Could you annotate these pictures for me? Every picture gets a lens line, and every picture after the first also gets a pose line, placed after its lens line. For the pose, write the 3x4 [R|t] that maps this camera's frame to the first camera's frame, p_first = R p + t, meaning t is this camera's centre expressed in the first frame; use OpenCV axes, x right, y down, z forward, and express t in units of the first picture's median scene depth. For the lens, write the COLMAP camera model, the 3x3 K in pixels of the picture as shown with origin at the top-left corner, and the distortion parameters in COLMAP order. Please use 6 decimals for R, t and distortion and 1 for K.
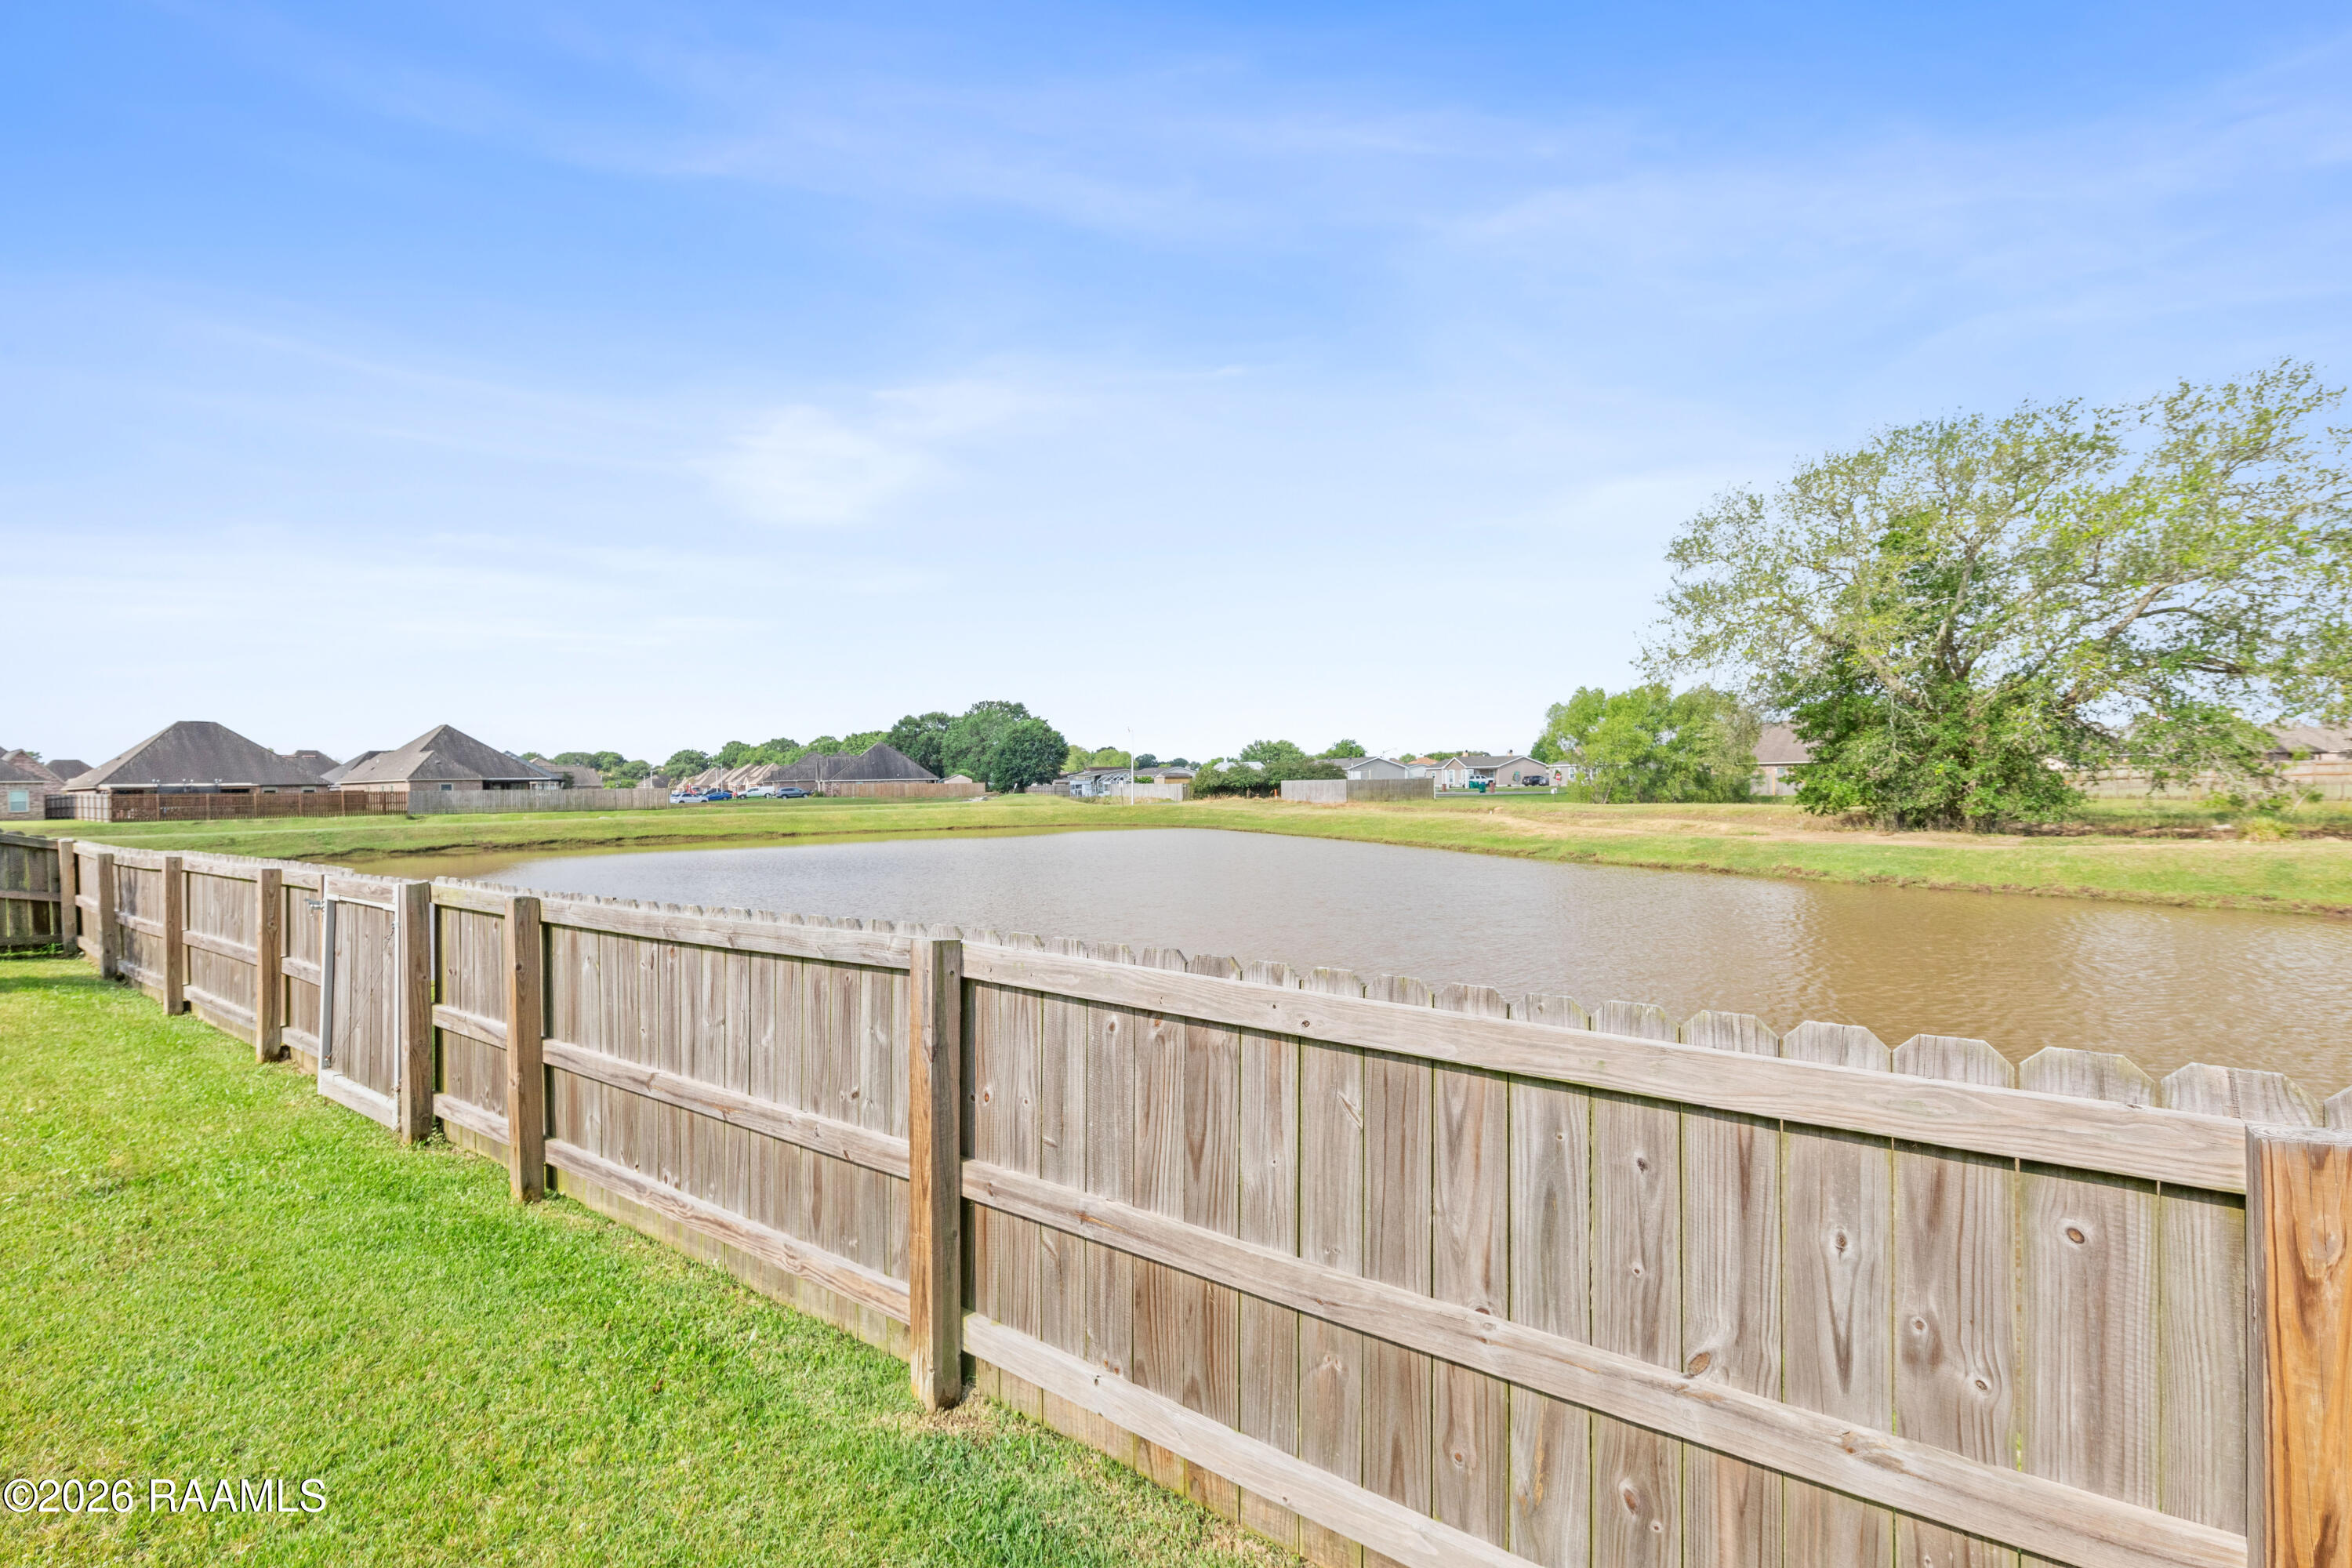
lens RADIAL K [[1026.6, 0, 1171.7], [0, 1026.6, 783.0], [0, 0, 1]] dist [0.002446, -0.000812]
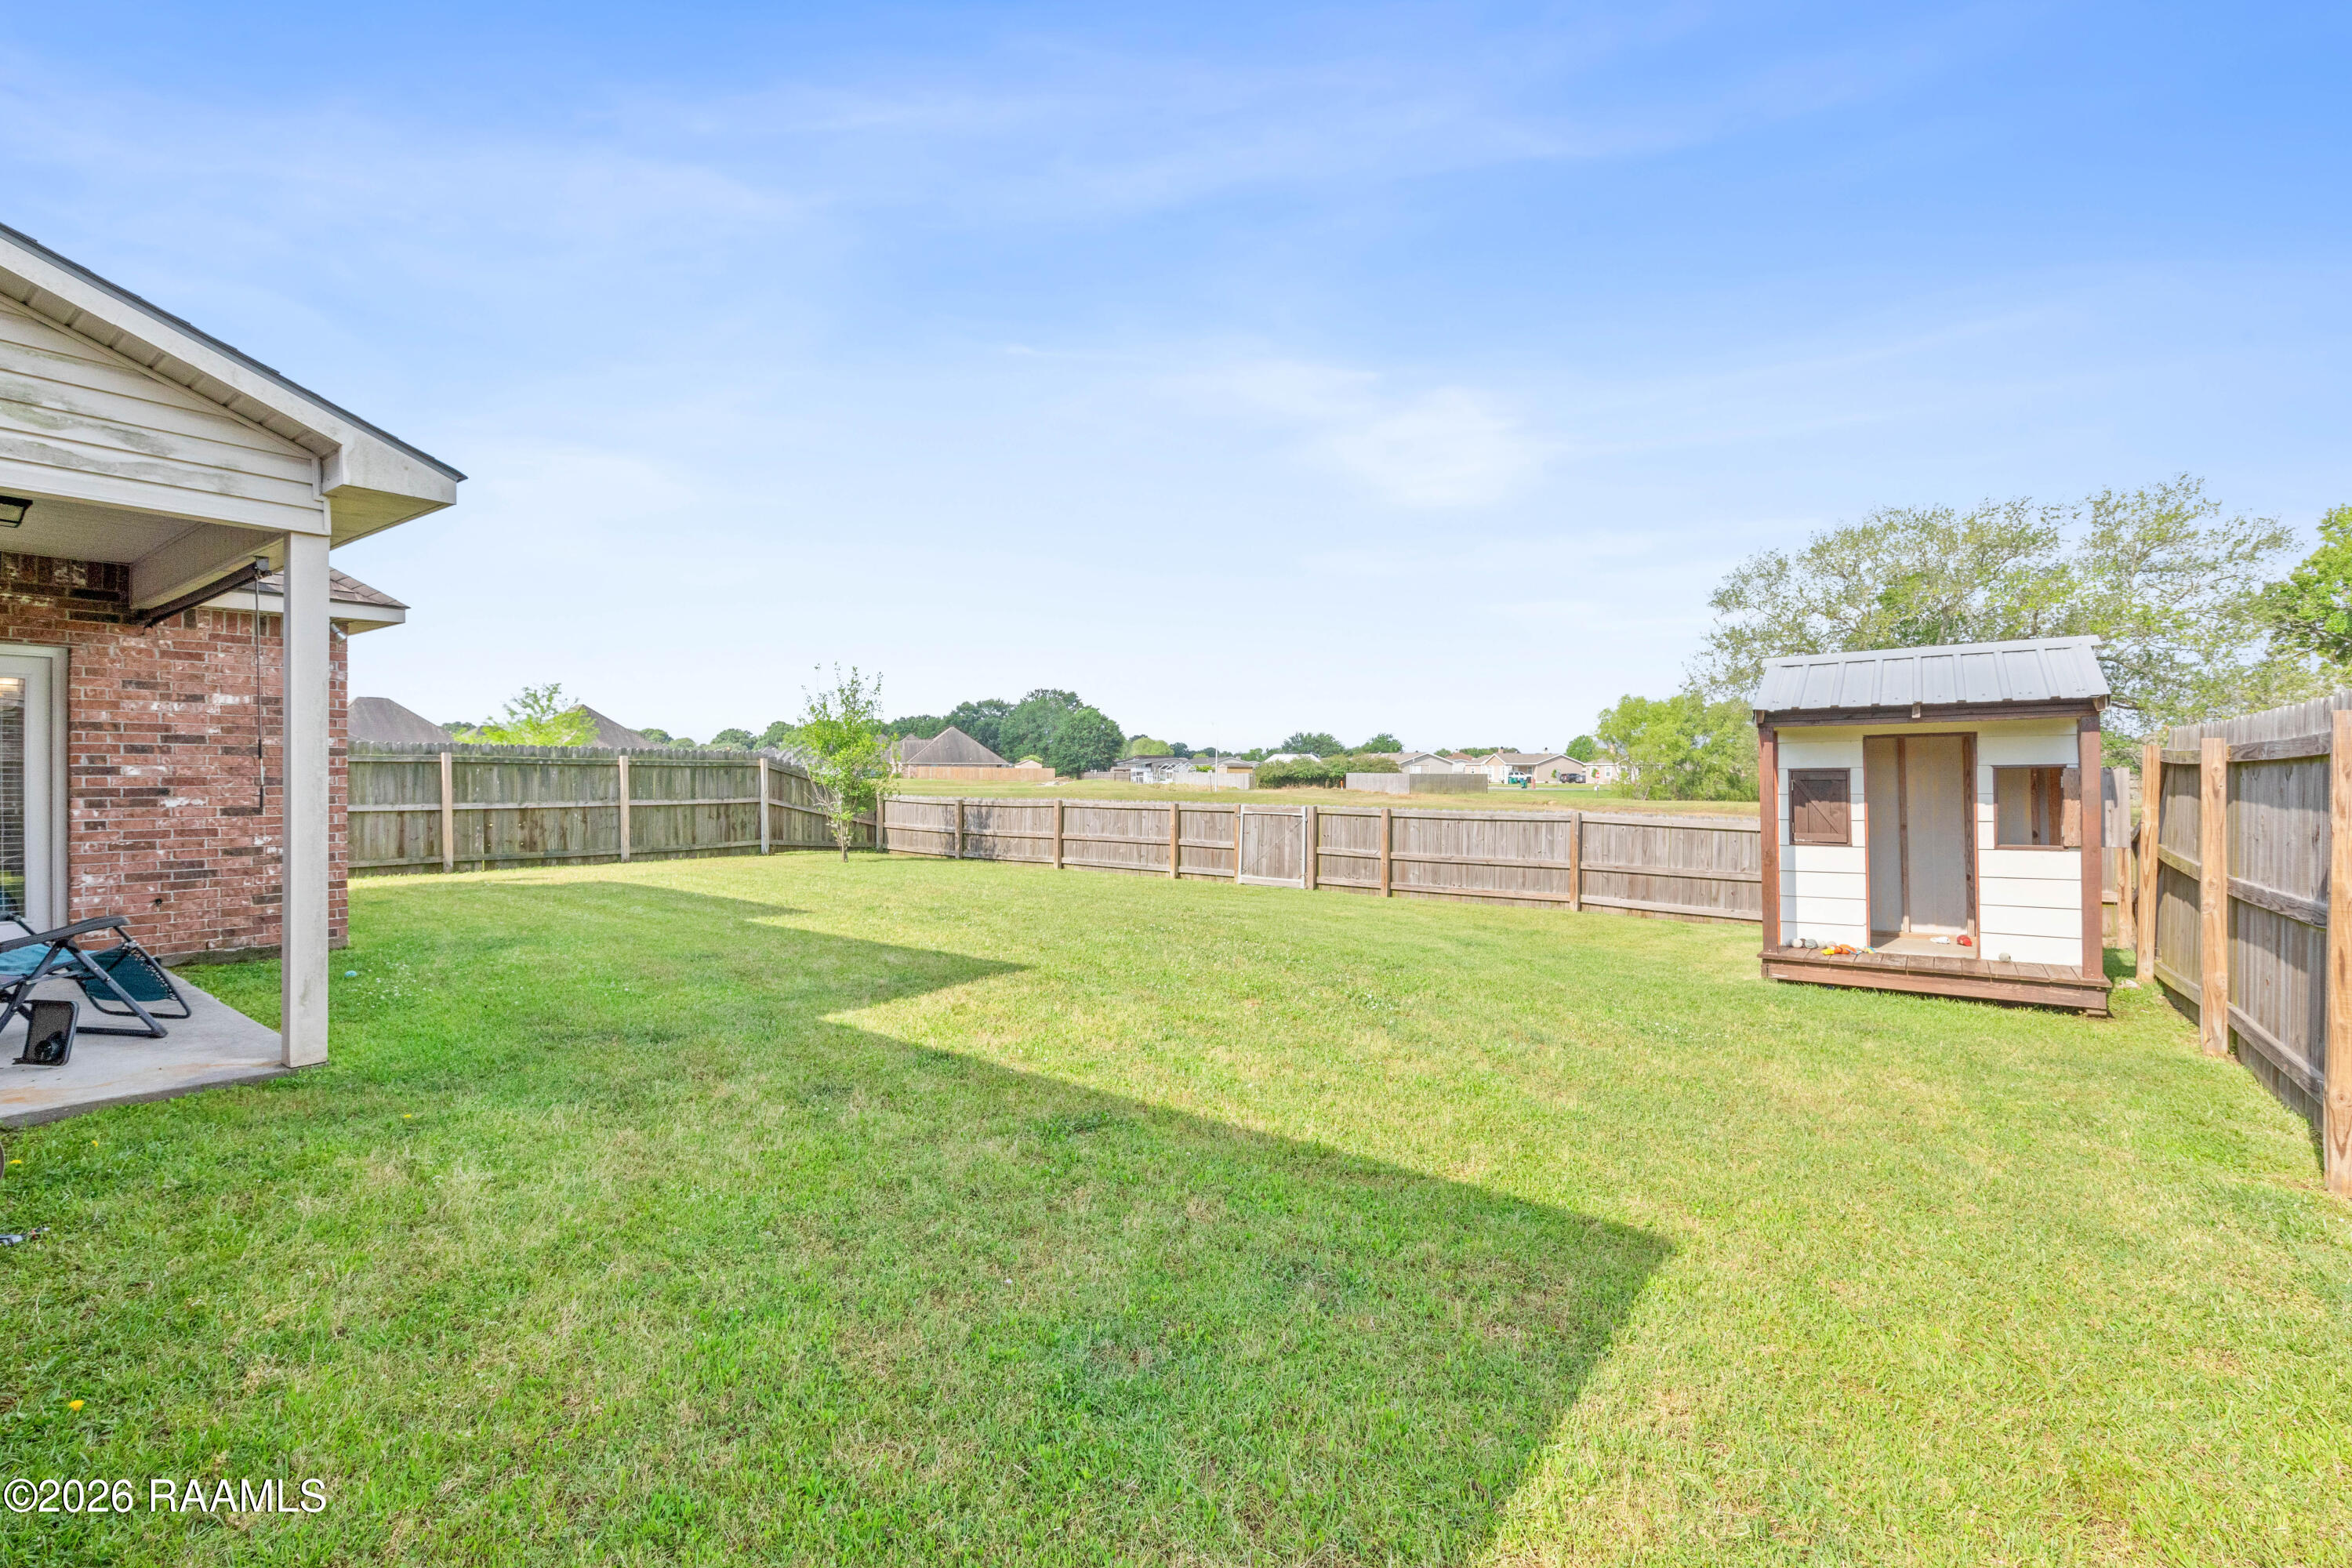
lens RADIAL K [[1044.1, 0, 1176.9], [0, 1044.1, 764.1], [0, 0, 1]] dist [-0.000355, -0.000011]
pose [[0.999677, 0.022509, -0.011809, -0.061377], [-0.022594, 0.999720, -0.007071, 0.000366], [0.011646, 0.007335, 0.999905, -0.115256]]
